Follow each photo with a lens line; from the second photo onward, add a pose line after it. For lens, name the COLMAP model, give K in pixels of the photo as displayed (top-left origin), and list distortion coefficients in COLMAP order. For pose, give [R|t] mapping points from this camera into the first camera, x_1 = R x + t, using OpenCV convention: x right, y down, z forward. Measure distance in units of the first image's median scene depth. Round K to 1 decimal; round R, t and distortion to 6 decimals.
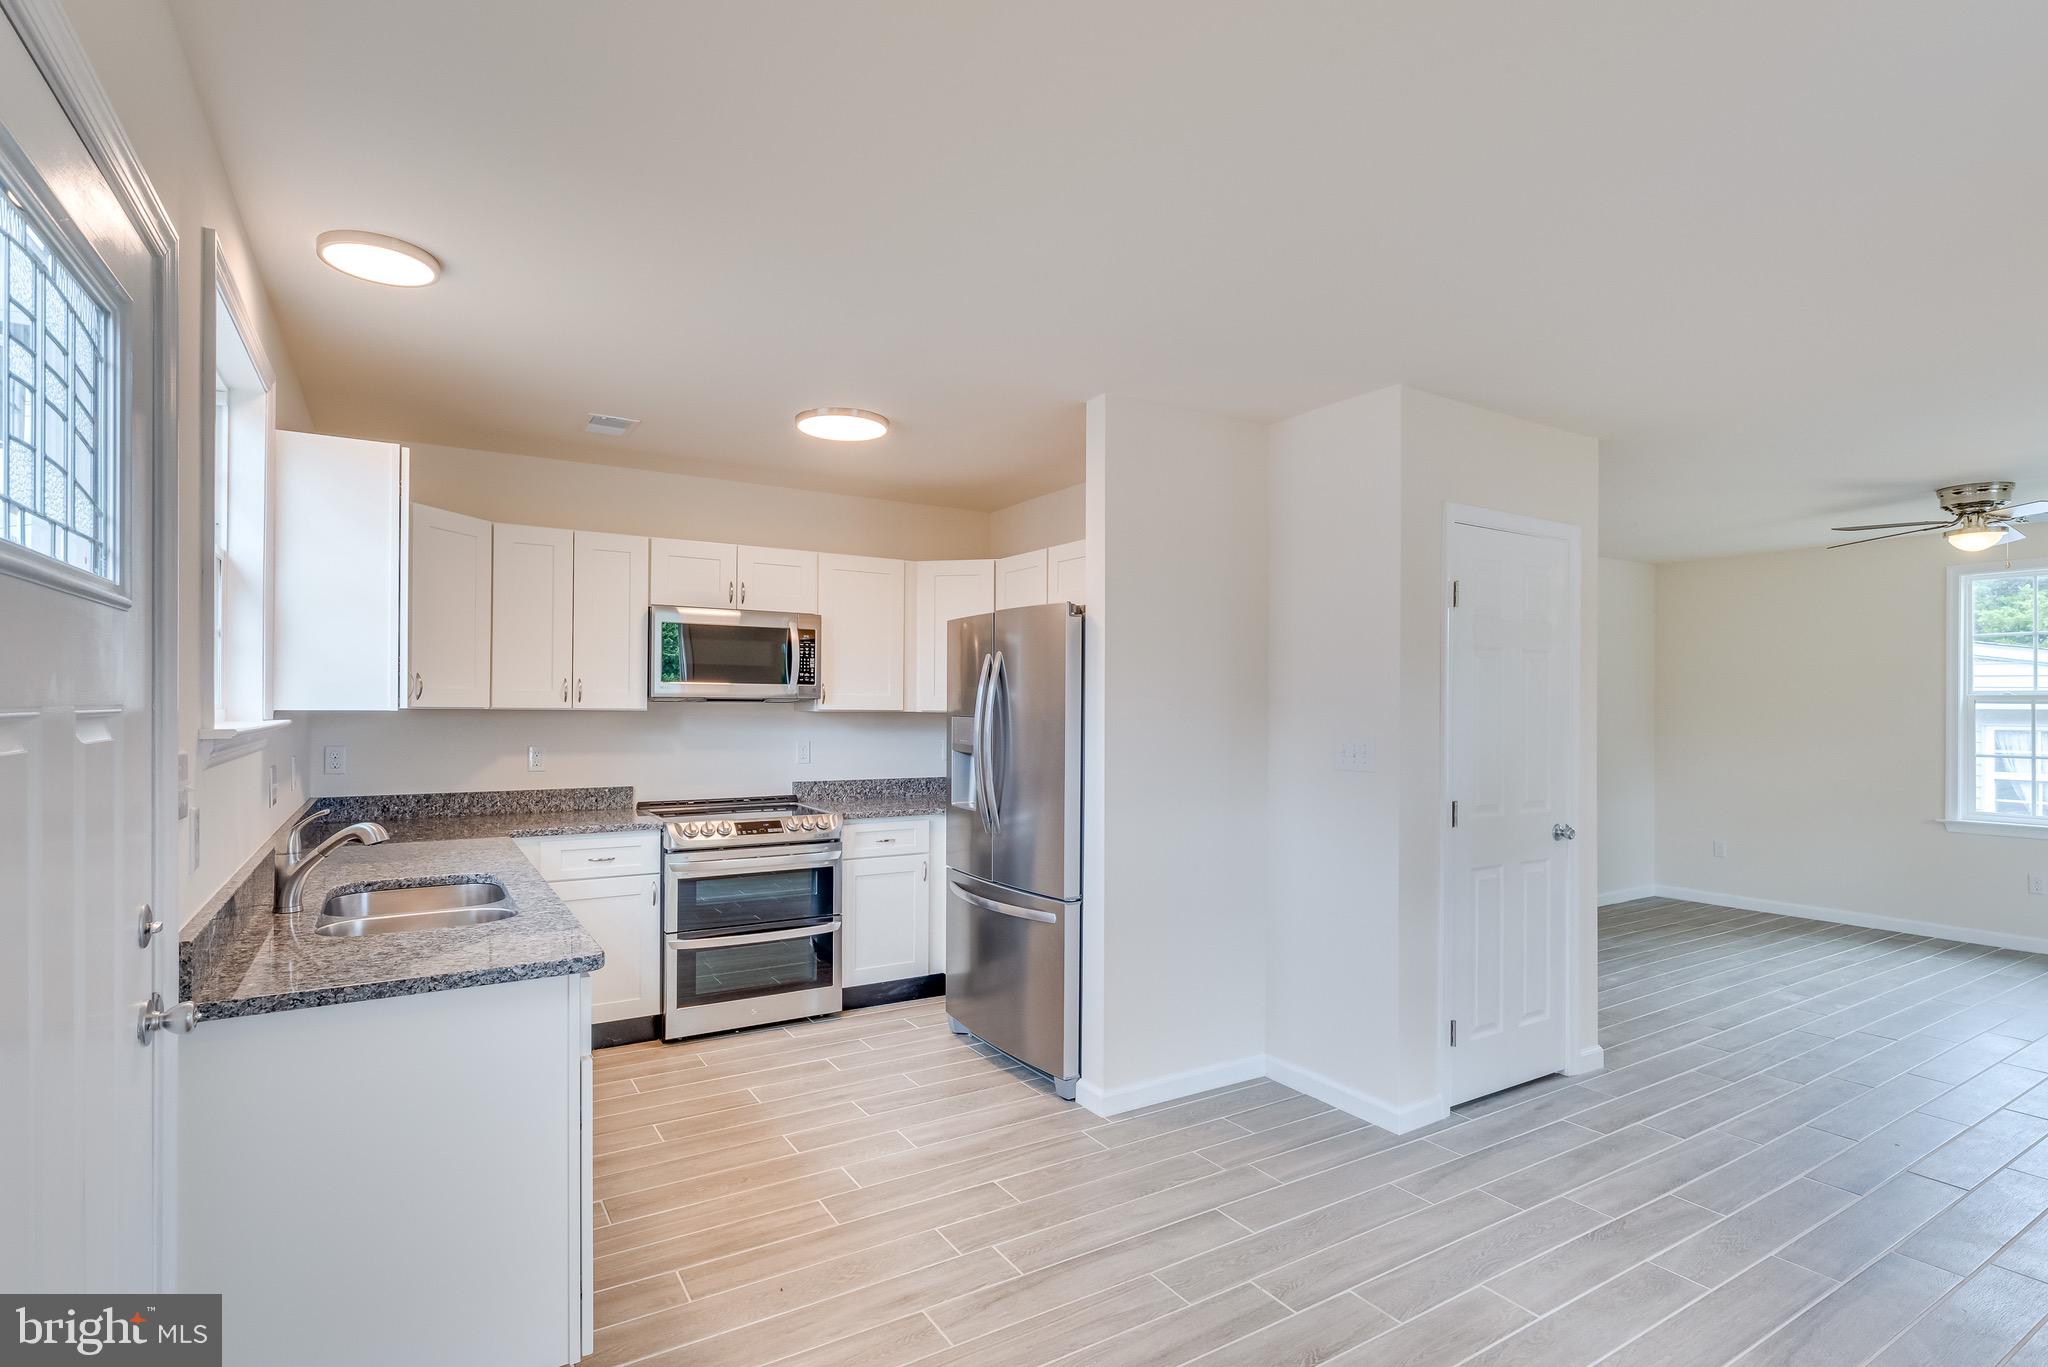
lens RADIAL K [[994.9, 0, 1022.6], [0, 994.9, 699.8], [0, 0, 1]] dist [-0.005813, 0.002586]
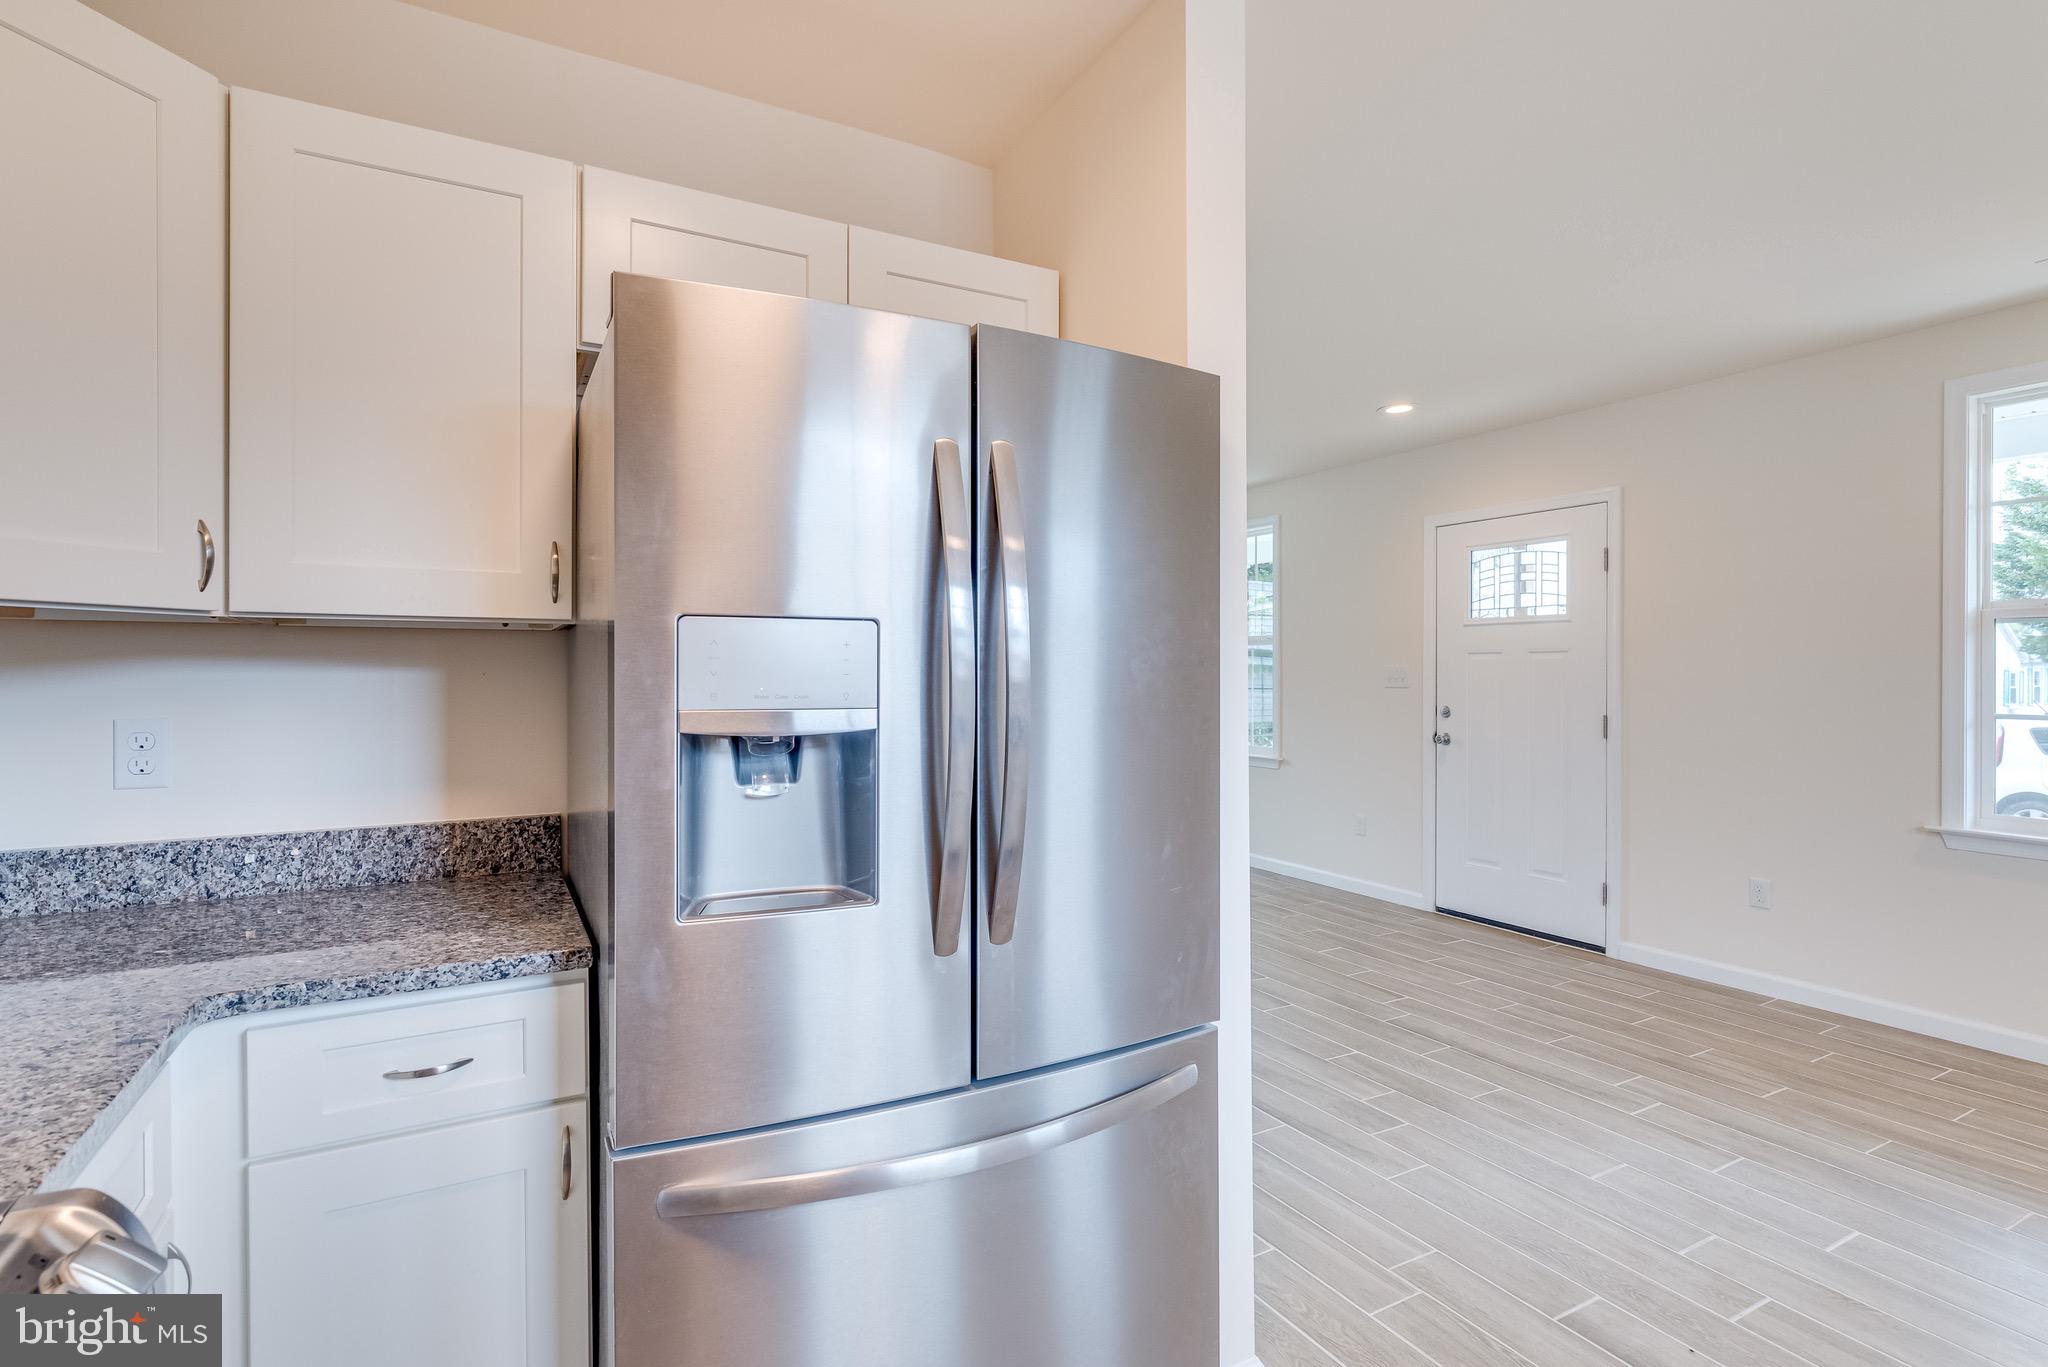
lens RADIAL K [[994.9, 0, 1021.2], [0, 994.9, 674.9], [0, 0, 1]] dist [-0.005813, 0.002586]
pose [[0.052176, -0.008599, 0.998601, -0.357838], [-0.010224, 0.999906, 0.009144, 0.031324], [-0.998586, -0.010686, 0.052083, 0.904834]]
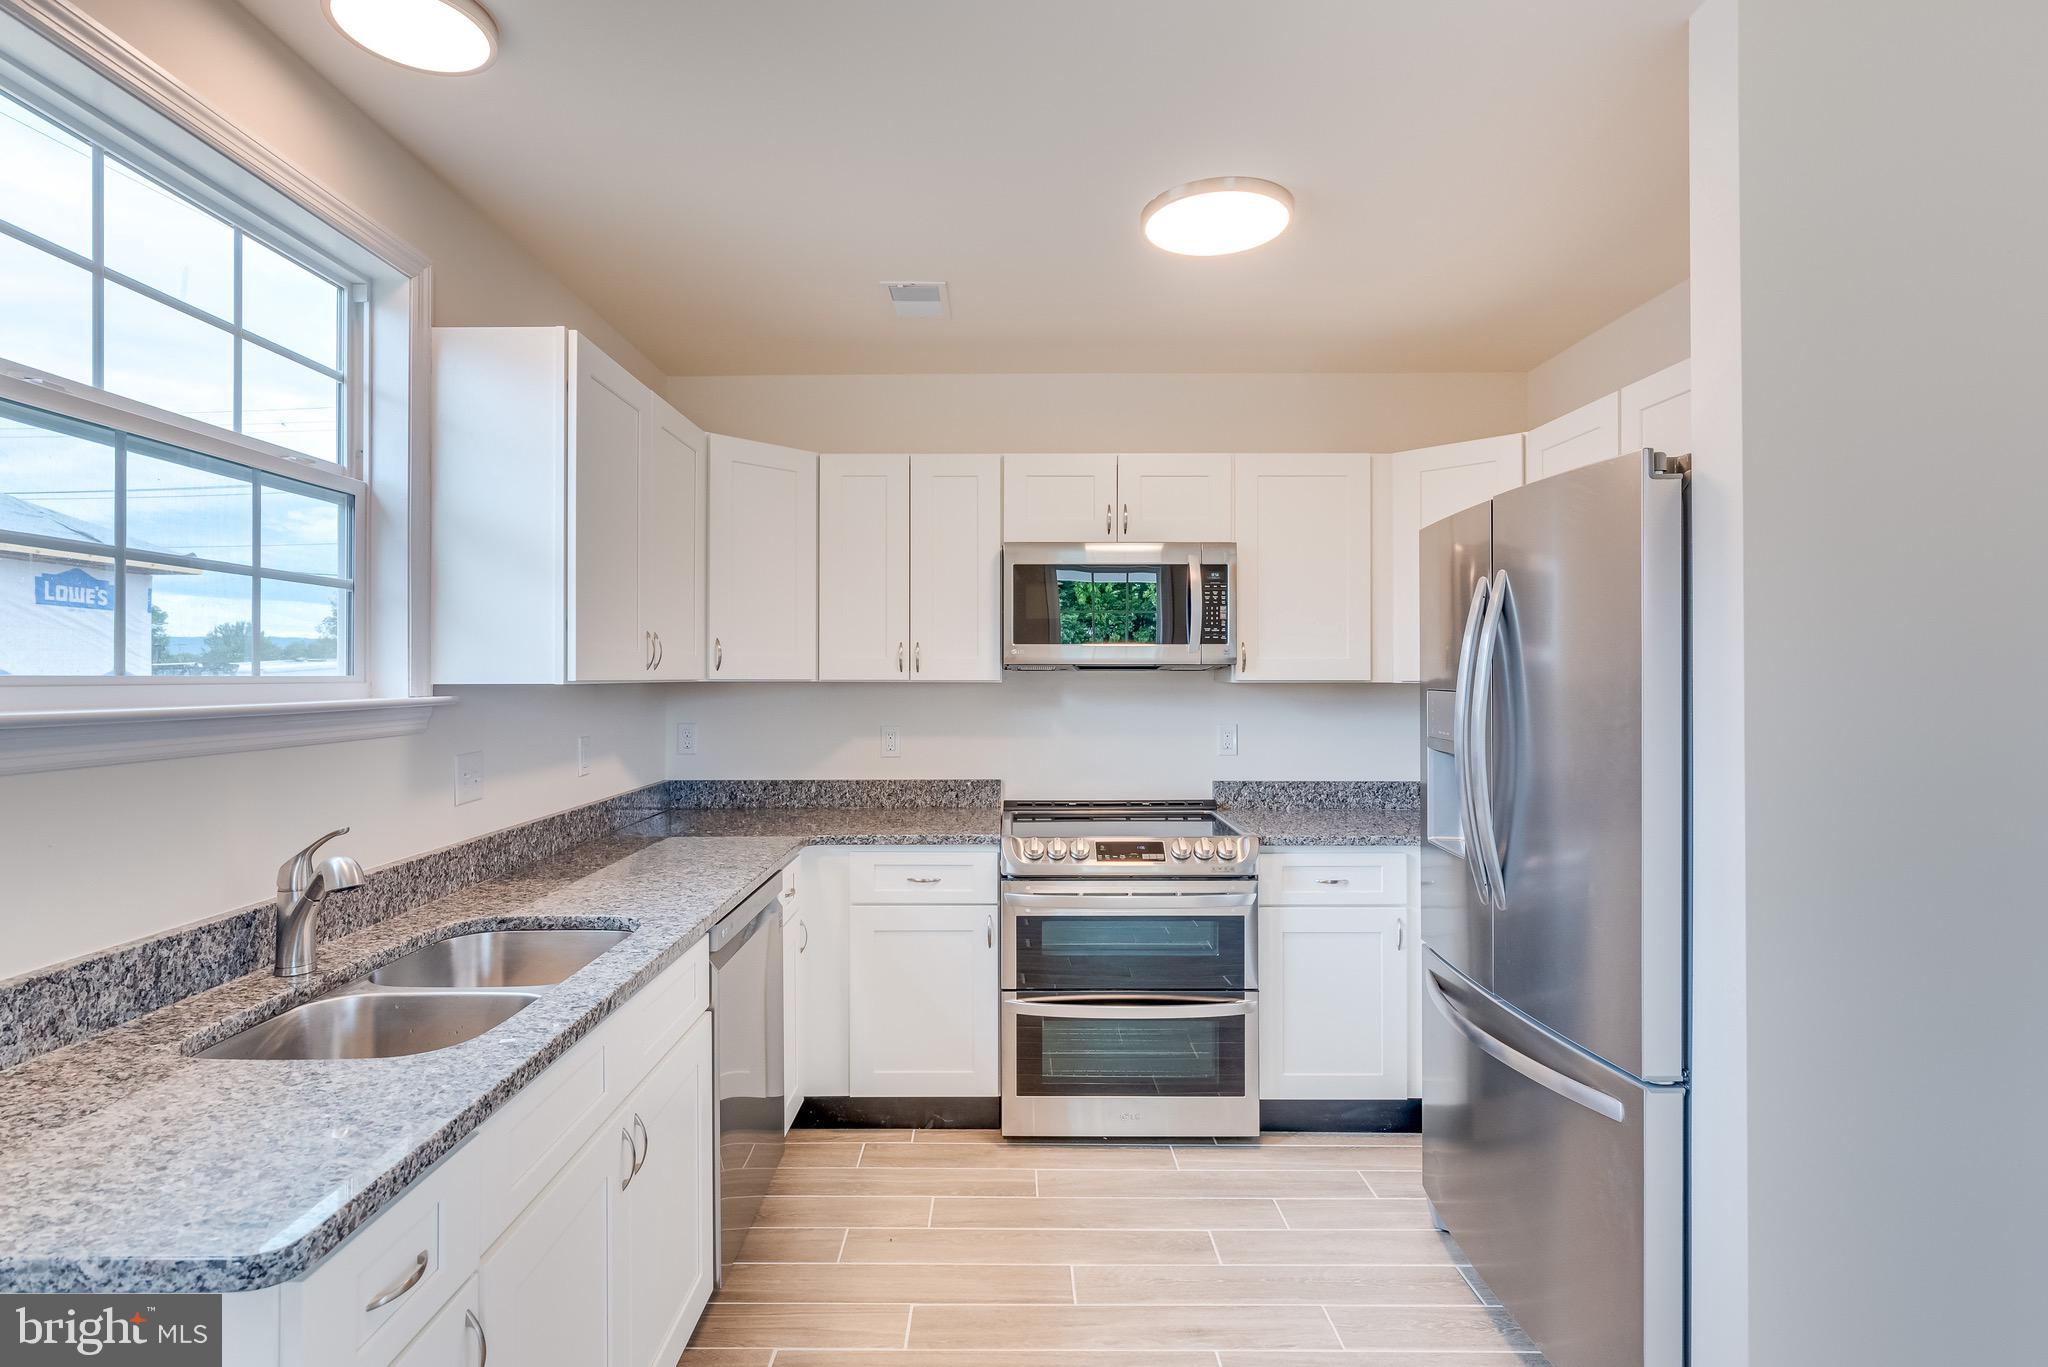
lens RADIAL K [[994.9, 0, 1012.0], [0, 994.9, 672.7], [0, 0, 1]] dist [-0.005813, 0.002586]
pose [[0.847393, -0.009821, -0.530876, 0.034027], [0.010528, 0.999943, -0.001695, 0.005001], [0.530862, -0.004153, 0.847448, 0.376243]]
